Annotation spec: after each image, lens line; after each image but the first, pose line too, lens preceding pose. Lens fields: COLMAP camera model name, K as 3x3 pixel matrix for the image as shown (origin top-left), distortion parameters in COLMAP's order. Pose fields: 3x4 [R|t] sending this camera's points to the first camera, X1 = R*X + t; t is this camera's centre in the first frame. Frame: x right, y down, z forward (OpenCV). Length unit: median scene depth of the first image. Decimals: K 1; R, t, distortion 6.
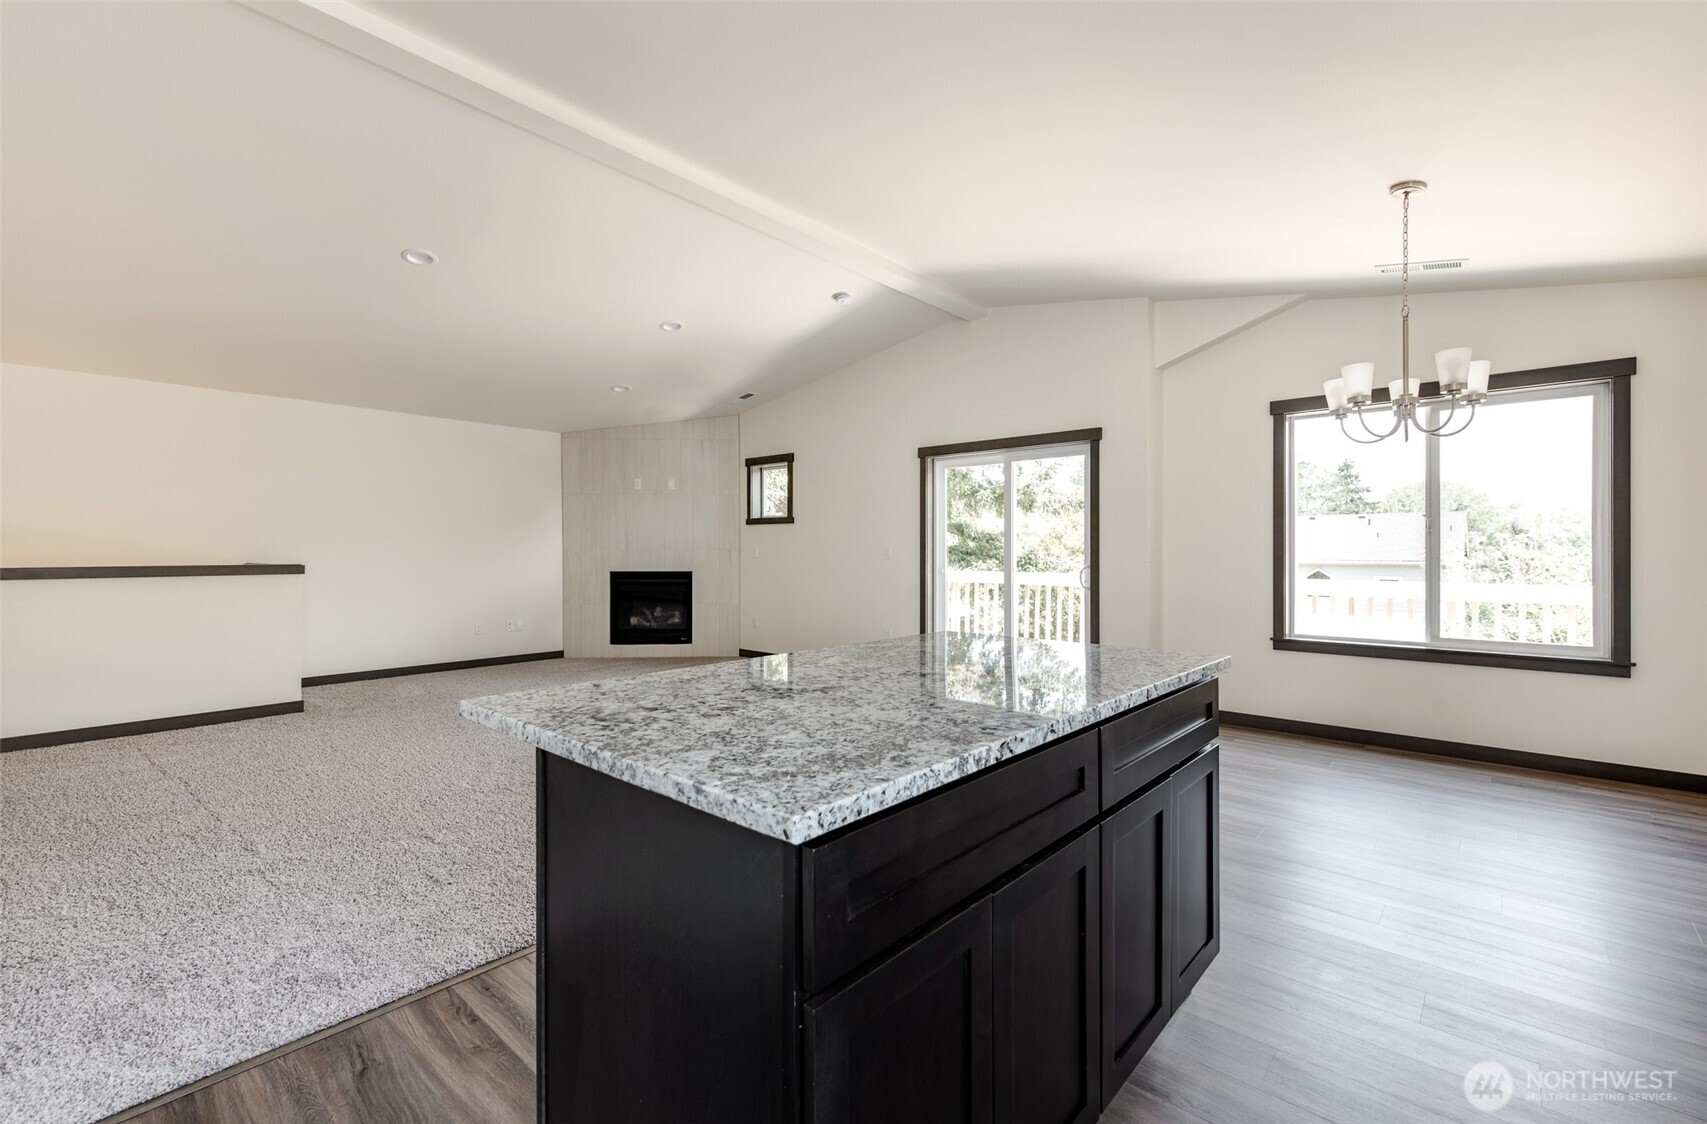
lens RADIAL K [[738.9, 0, 842.0], [0, 738.9, 552.5], [0, 0, 1]] dist [0.002786, 0.000829]
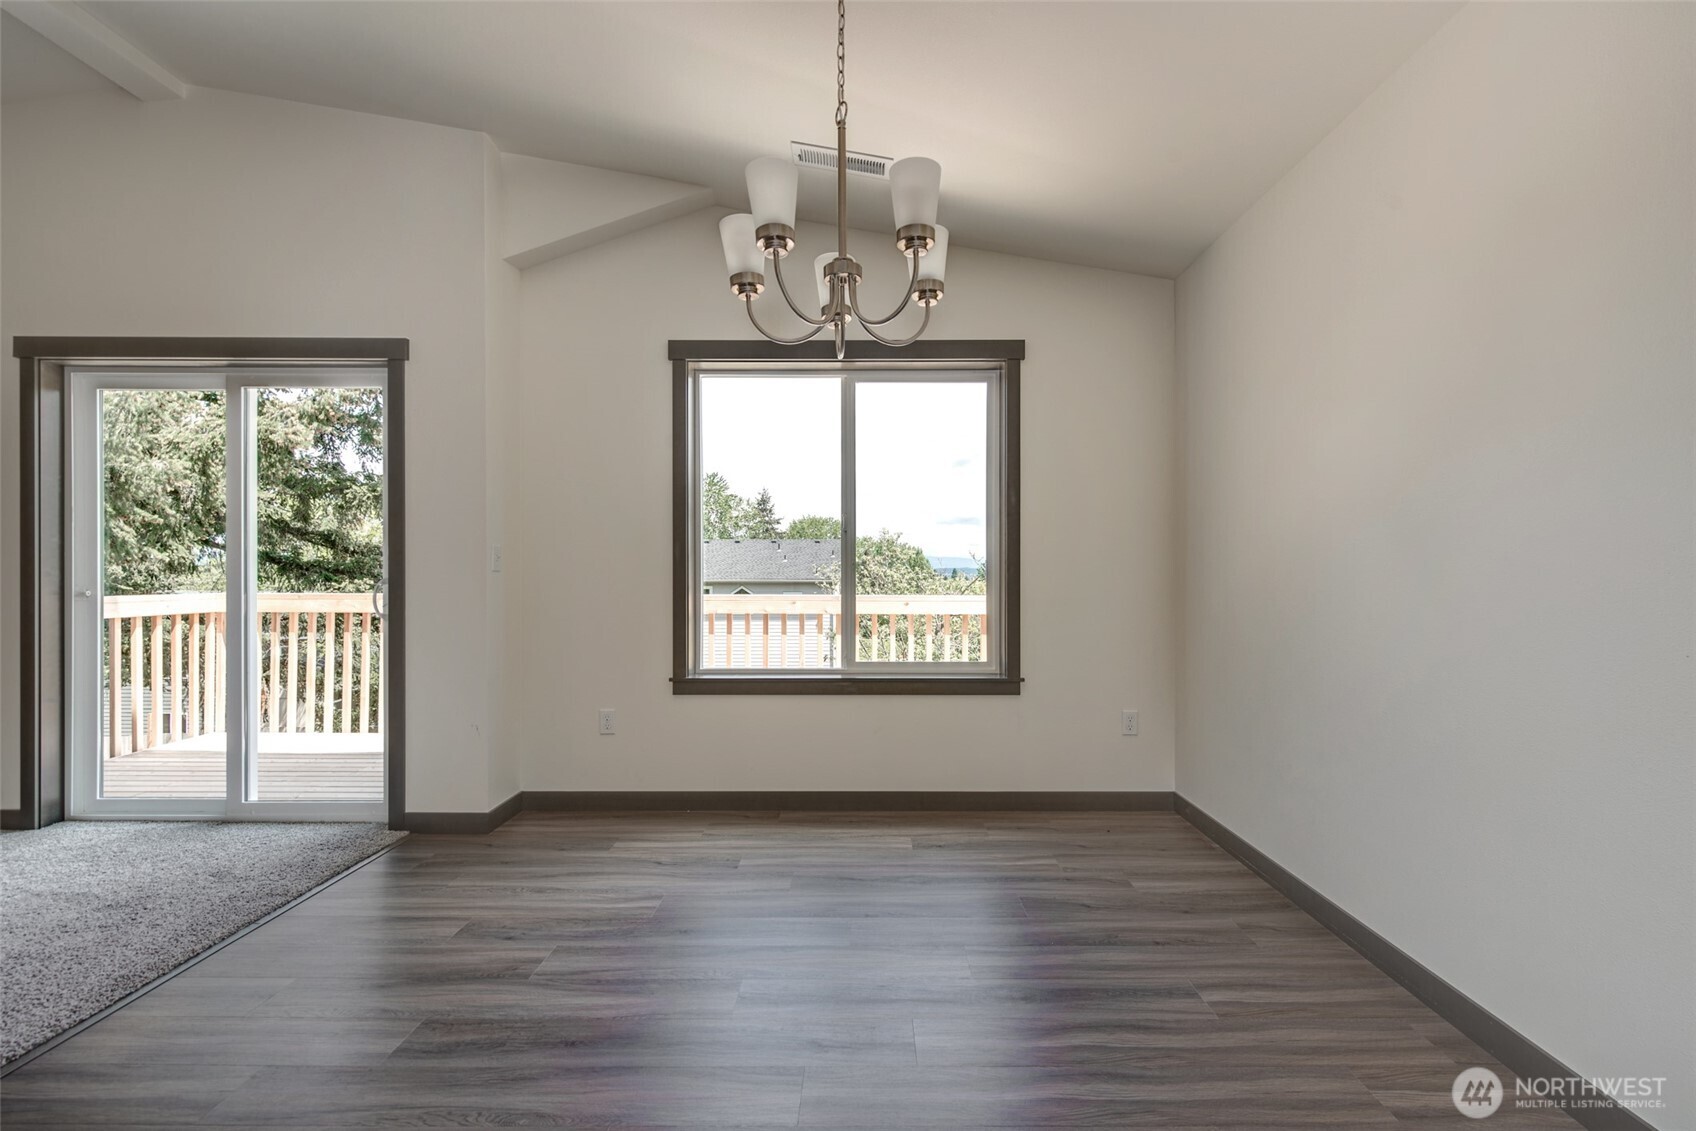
lens RADIAL K [[727.7, 0, 861.0], [0, 727.7, 570.9], [0, 0, 1]] dist [-0.008771, -0.000068]
pose [[0.744088, 0.003355, 0.668074, 0.219670], [0.000369, 0.999985, -0.005433, 0.015114], [-0.668082, 0.004289, 0.744075, 0.316027]]
